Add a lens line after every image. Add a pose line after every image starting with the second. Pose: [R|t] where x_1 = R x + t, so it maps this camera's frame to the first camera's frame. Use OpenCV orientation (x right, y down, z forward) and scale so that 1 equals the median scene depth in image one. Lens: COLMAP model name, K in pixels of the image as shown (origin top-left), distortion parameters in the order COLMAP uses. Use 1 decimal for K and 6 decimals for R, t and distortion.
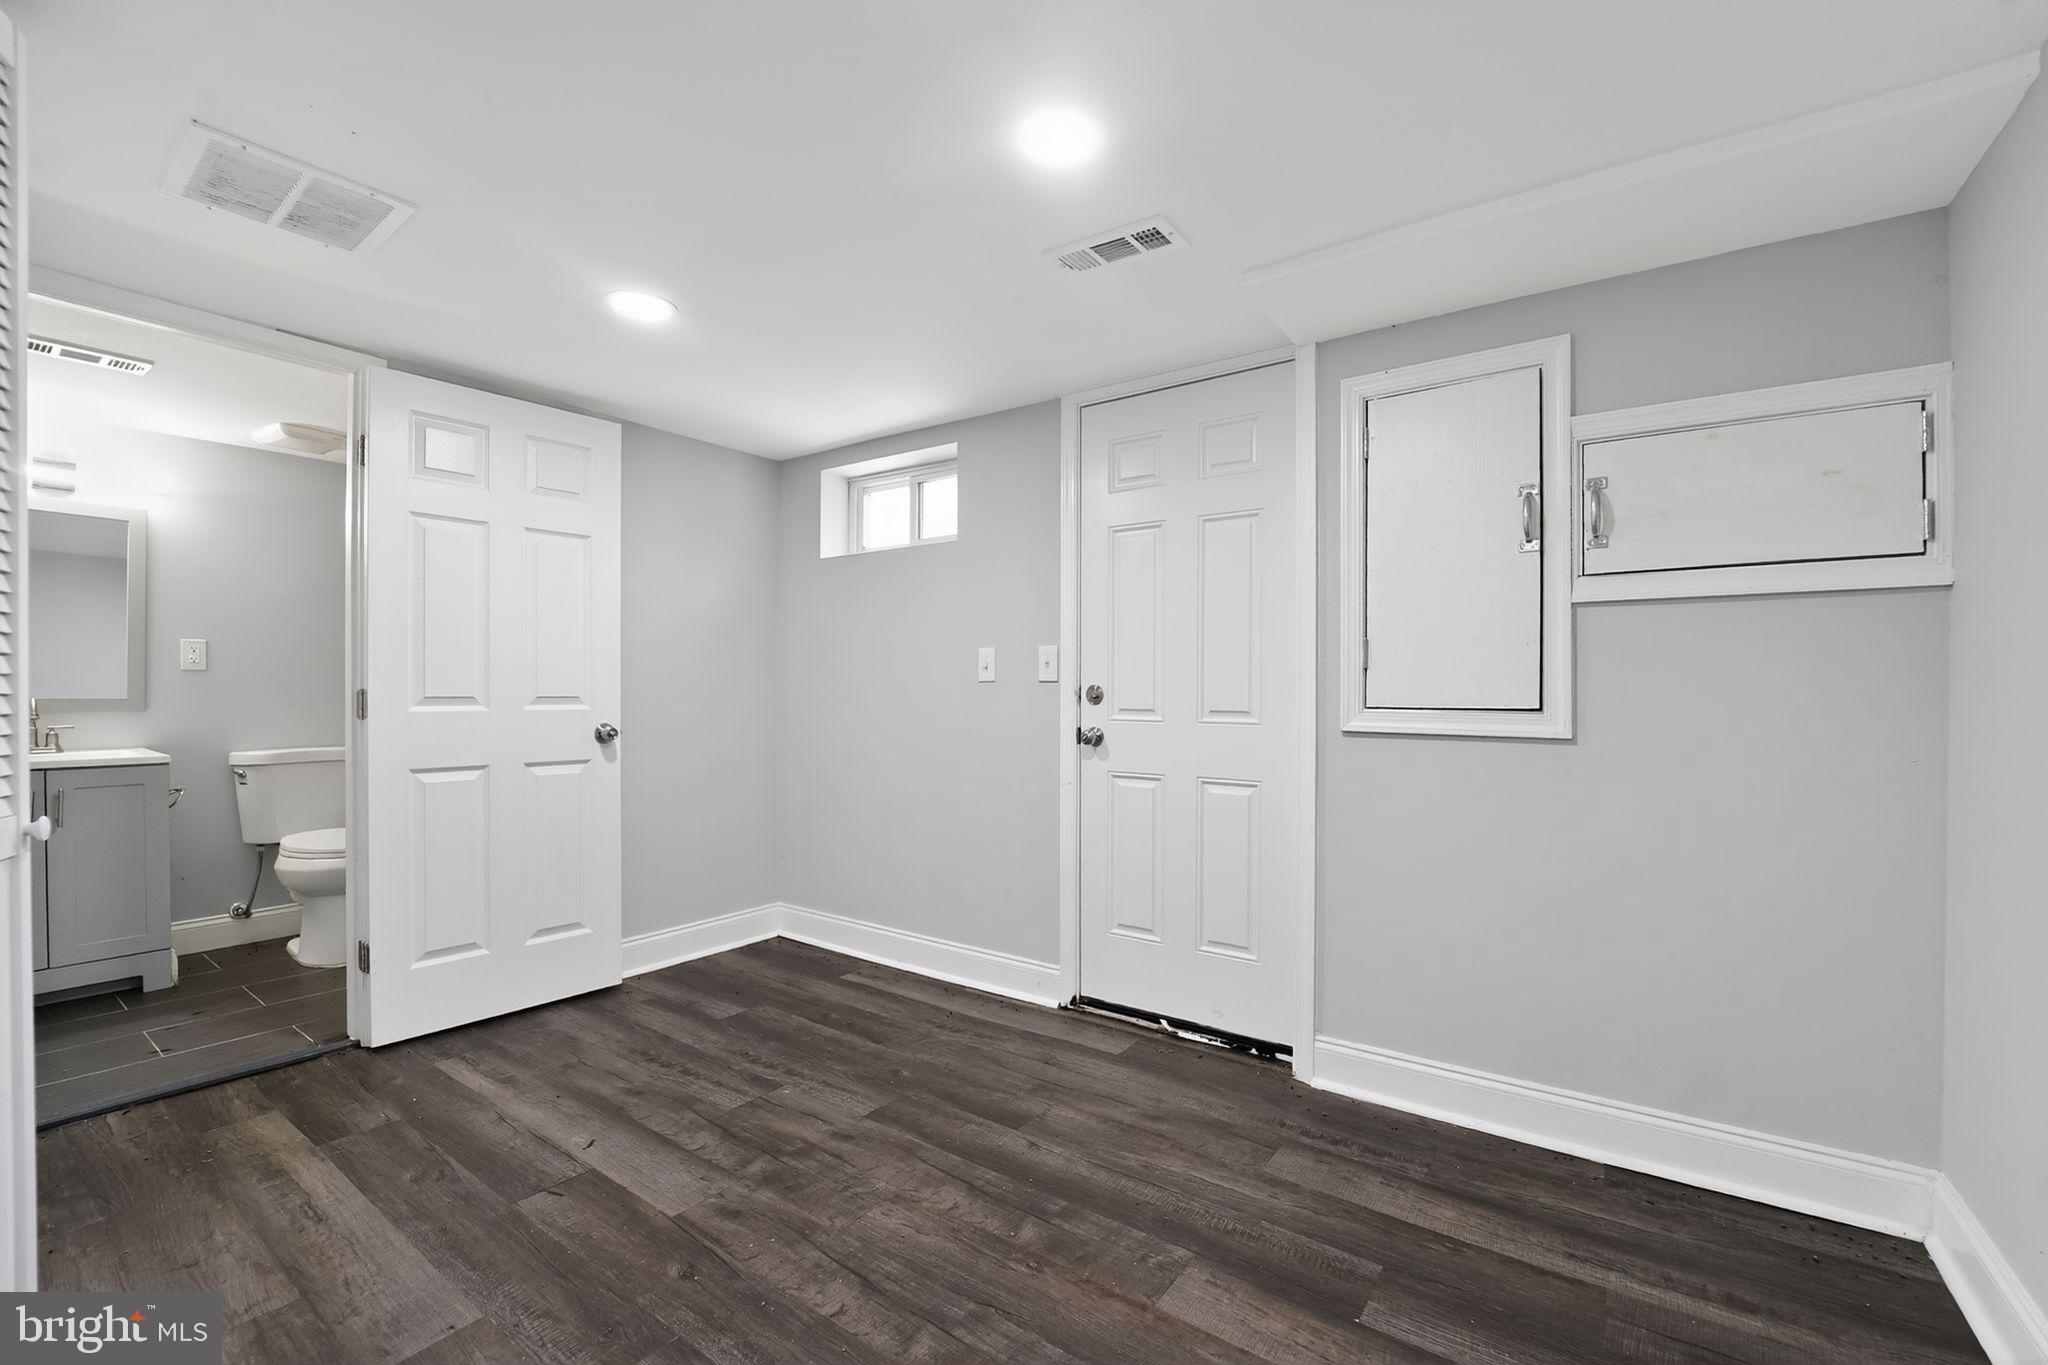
lens RADIAL K [[846.1, 0, 1031.4], [0, 846.1, 677.6], [0, 0, 1]] dist [-0.025081, 0.001100]
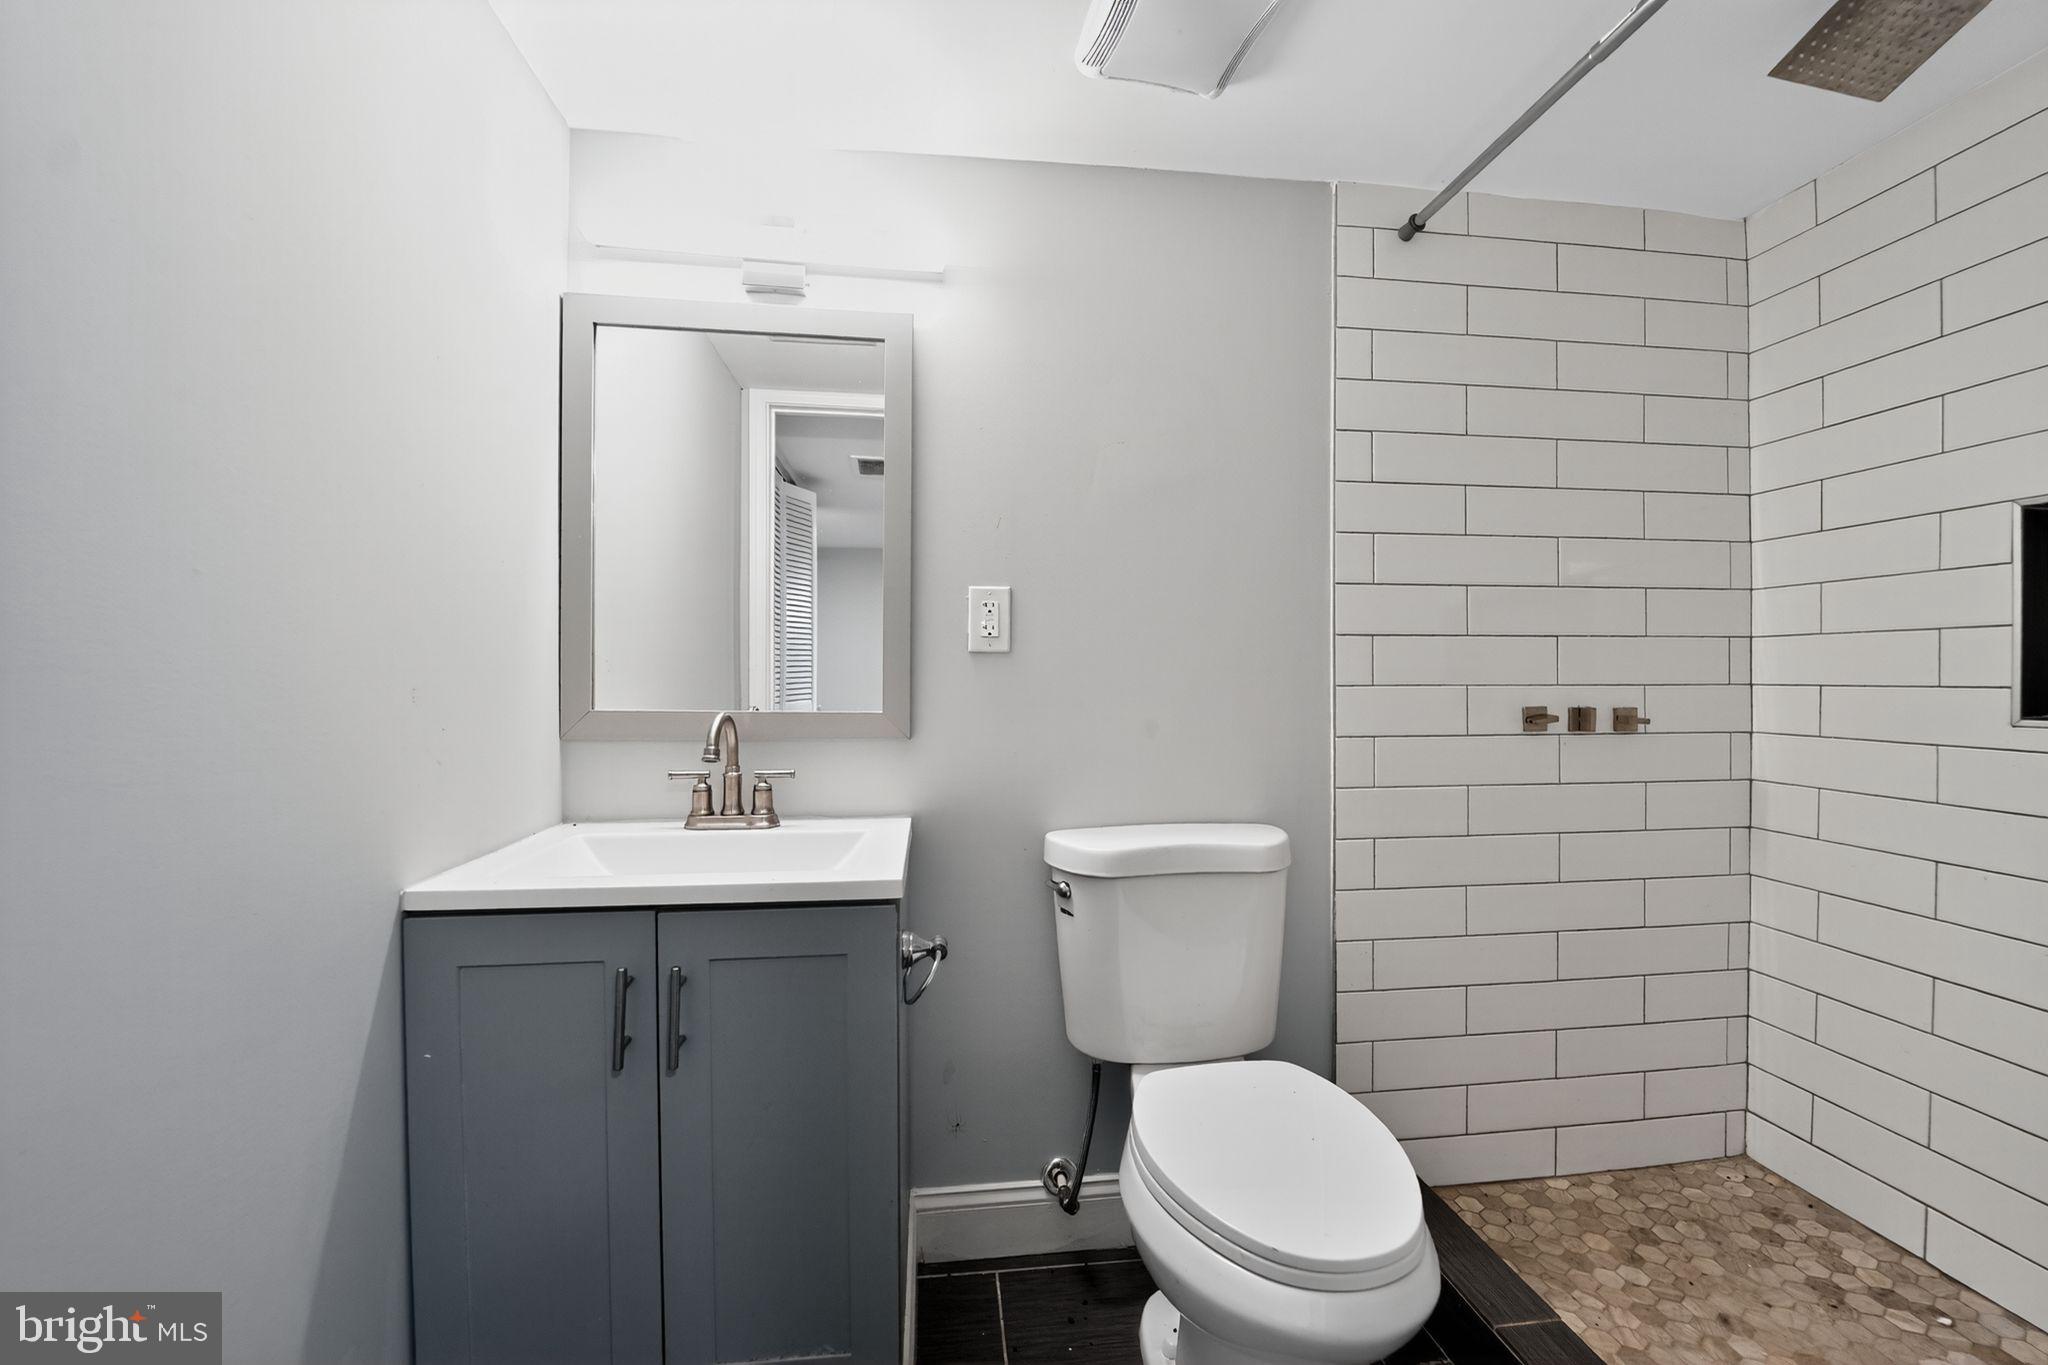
lens RADIAL K [[846.1, 0, 1024.3], [0, 846.1, 670.4], [0, 0, 1]] dist [-0.025081, 0.001100]
pose [[0.653648, -0.006630, -0.756769, -0.770604], [0.009467, 0.999955, -0.000584, 0.002087], [0.756739, -0.006783, 0.653682, 0.846686]]
